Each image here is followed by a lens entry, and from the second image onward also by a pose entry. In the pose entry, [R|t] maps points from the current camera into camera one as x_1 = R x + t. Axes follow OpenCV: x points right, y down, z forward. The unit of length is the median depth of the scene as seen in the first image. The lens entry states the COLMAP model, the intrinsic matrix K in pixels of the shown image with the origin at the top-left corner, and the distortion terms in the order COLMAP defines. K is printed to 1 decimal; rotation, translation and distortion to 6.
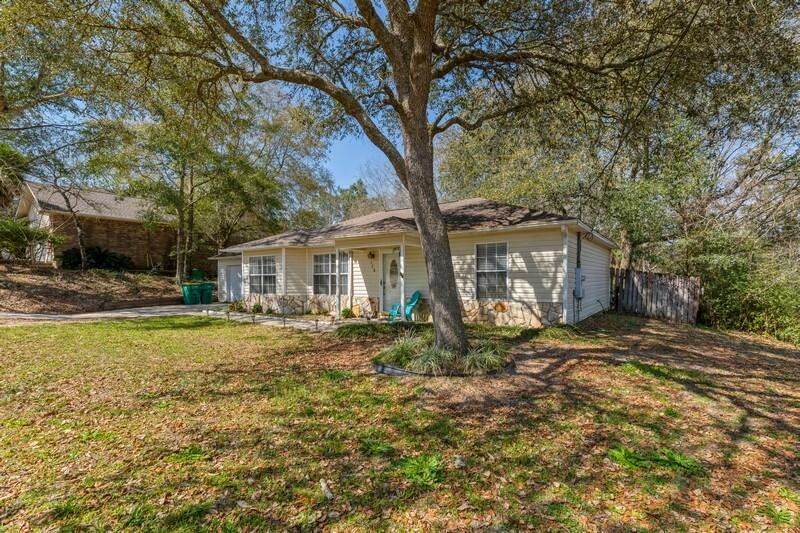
lens RADIAL K [[364.1, 0, 399.3], [0, 364.1, 283.5], [0, 0, 1]] dist [-0.000191, -0.000048]
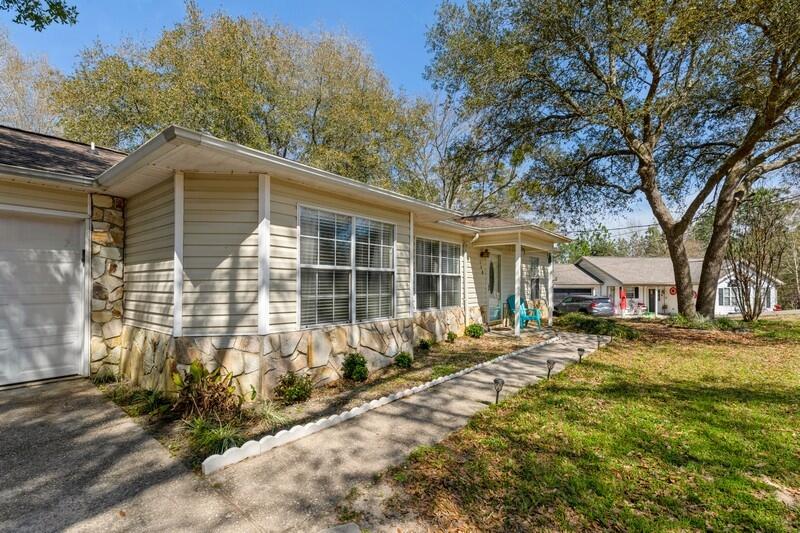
lens RADIAL K [[364.1, 0, 399.3], [0, 364.1, 283.5], [0, 0, 1]] dist [-0.000191, -0.000048]
pose [[0.045006, 0.004336, 0.998977, -1.051469], [0.002961, 0.999986, -0.004473, -0.010113], [-0.998982, 0.003160, 0.044992, 1.354550]]
